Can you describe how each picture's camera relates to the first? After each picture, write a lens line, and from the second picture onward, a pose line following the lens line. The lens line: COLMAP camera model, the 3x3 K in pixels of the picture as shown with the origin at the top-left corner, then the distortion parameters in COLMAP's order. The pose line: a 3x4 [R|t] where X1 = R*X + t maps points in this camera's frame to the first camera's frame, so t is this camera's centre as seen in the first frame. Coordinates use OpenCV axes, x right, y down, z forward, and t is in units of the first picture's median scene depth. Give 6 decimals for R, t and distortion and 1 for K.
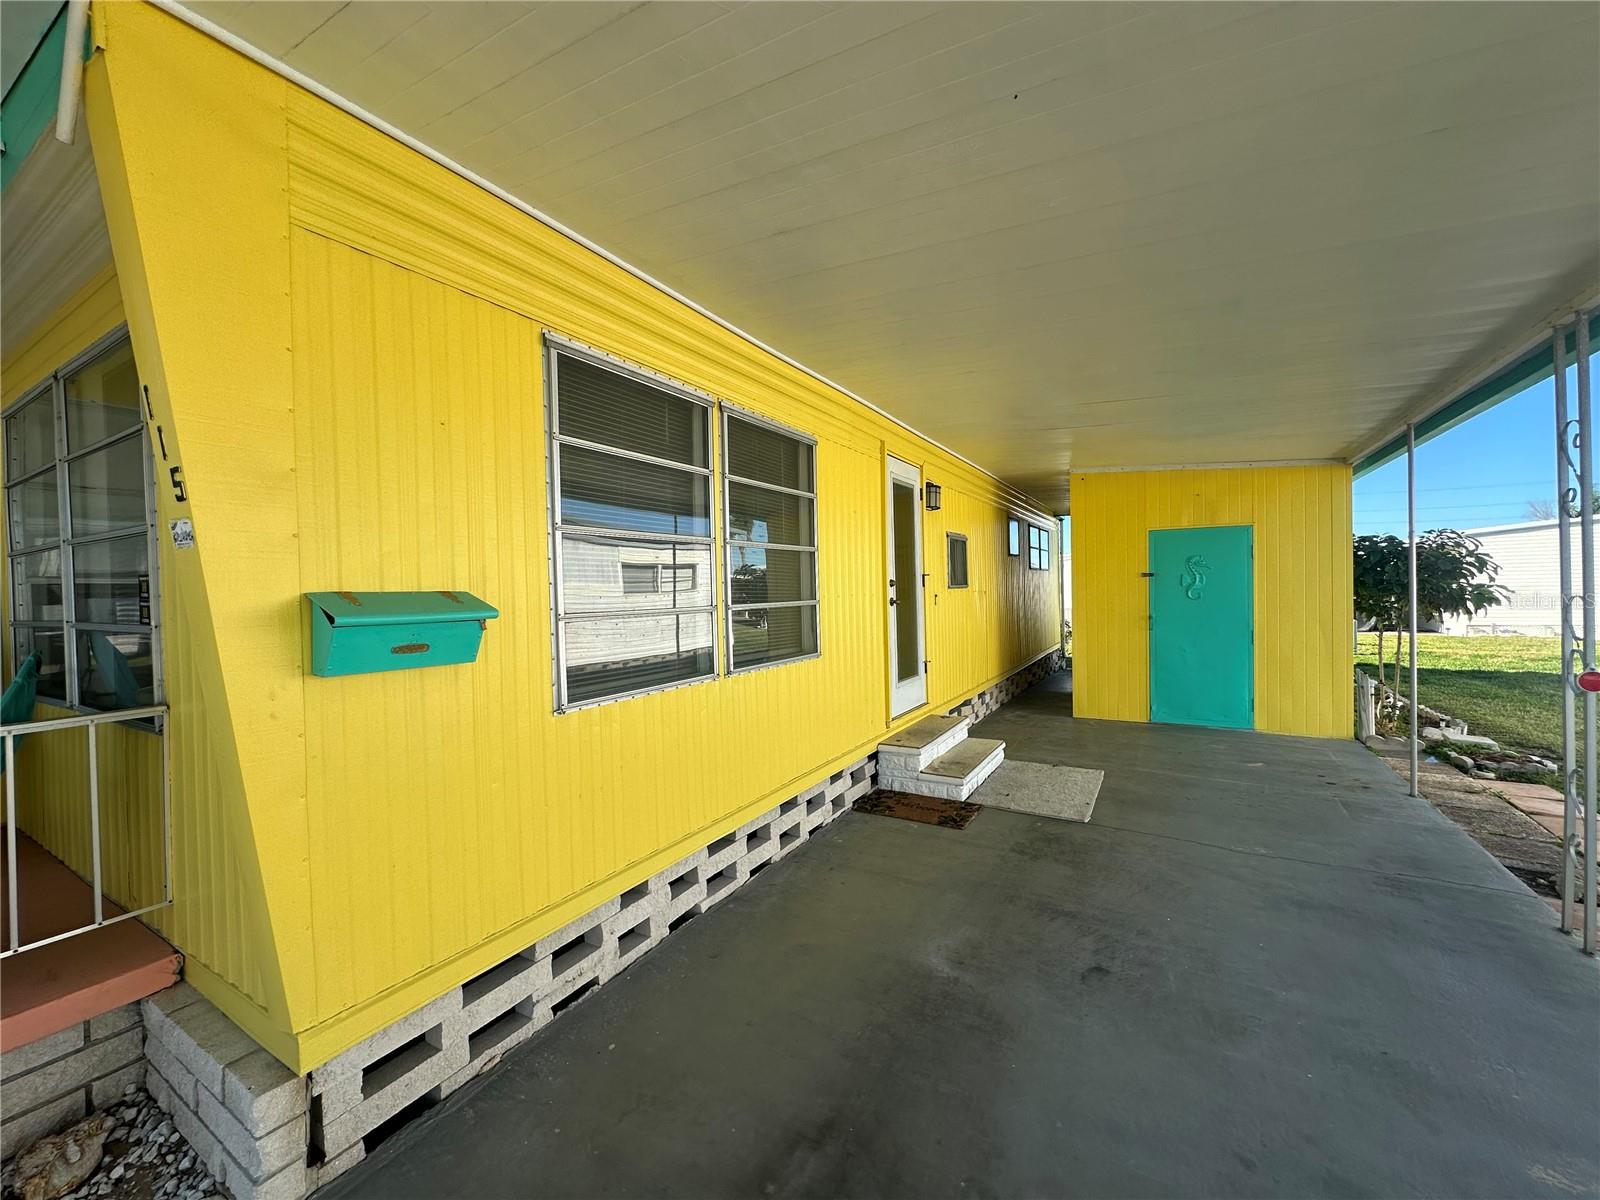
lens RADIAL K [[639.5, 0, 801.7], [0, 639.5, 597.0], [0, 0, 1]] dist [-0.002873, 0.000249]
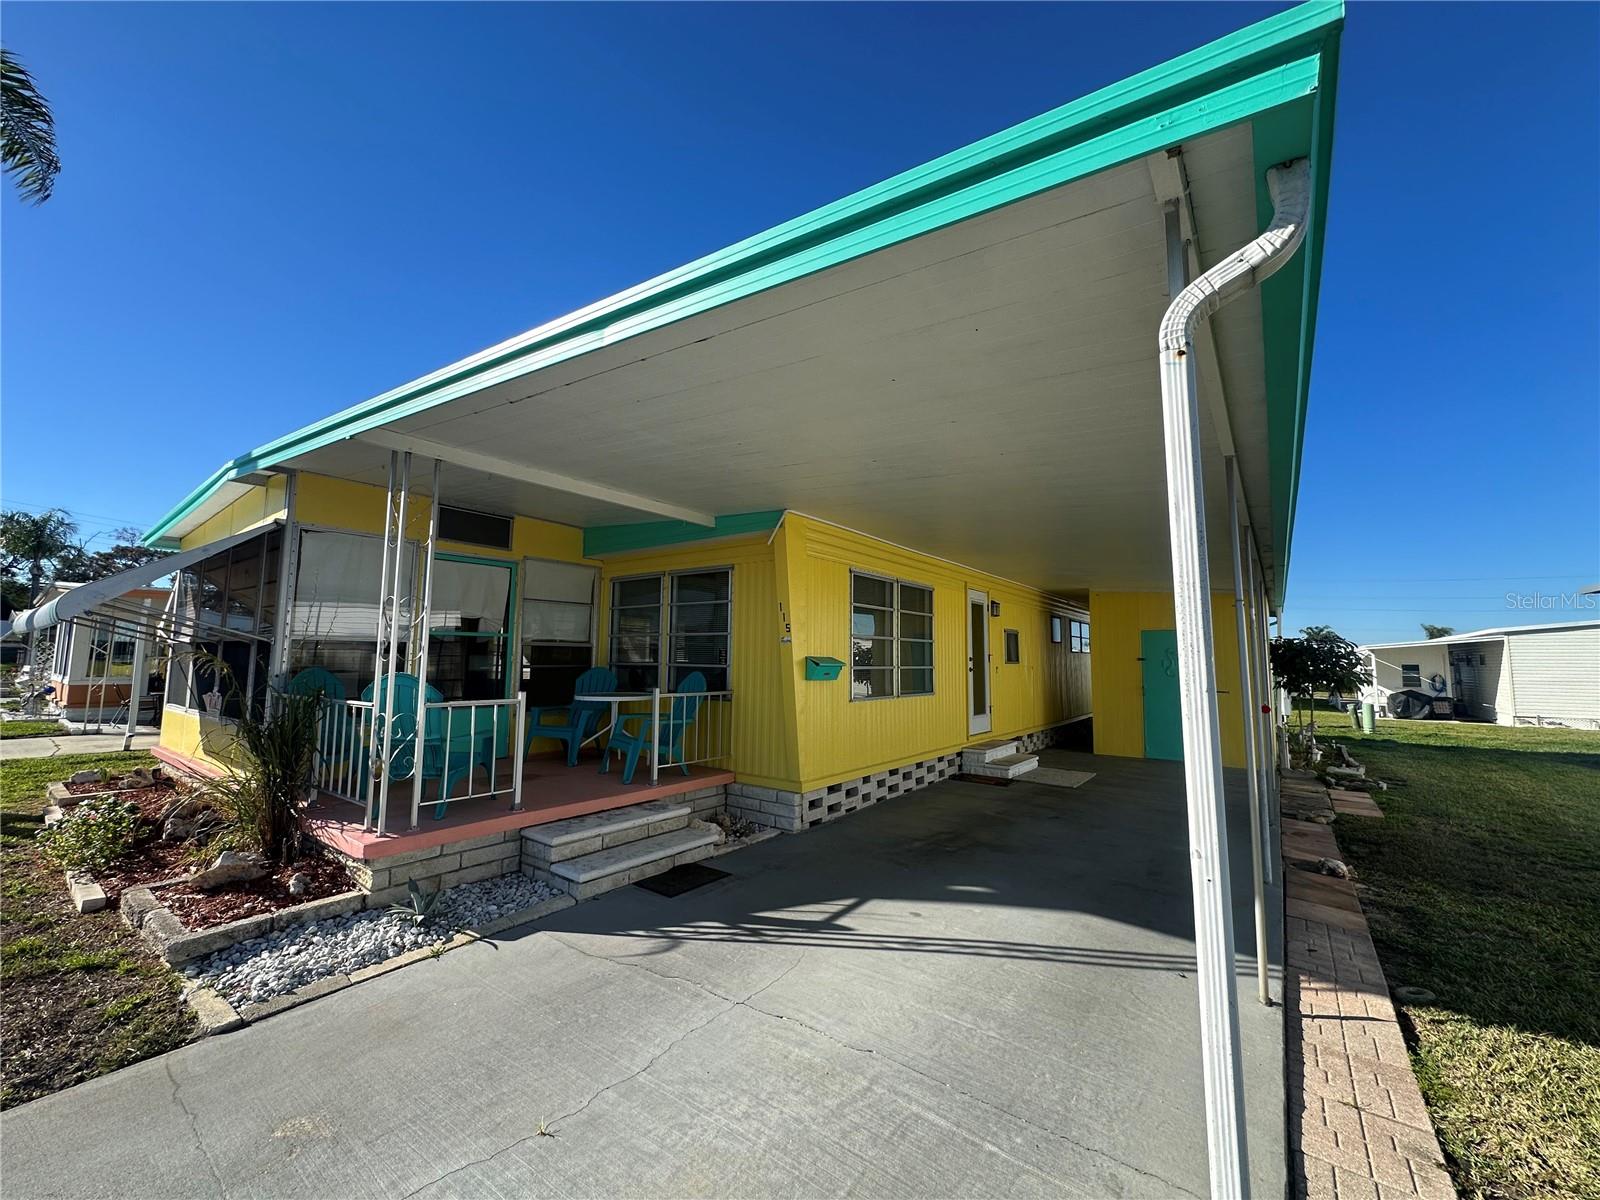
lens RADIAL K [[639.5, 0, 801.7], [0, 639.5, 597.0], [0, 0, 1]] dist [-0.002873, 0.000249]
pose [[0.993440, 0.022611, -0.112101, -0.150549], [-0.034994, 0.993342, -0.109761, 0.021373], [0.108872, 0.112964, 0.987616, -0.957487]]
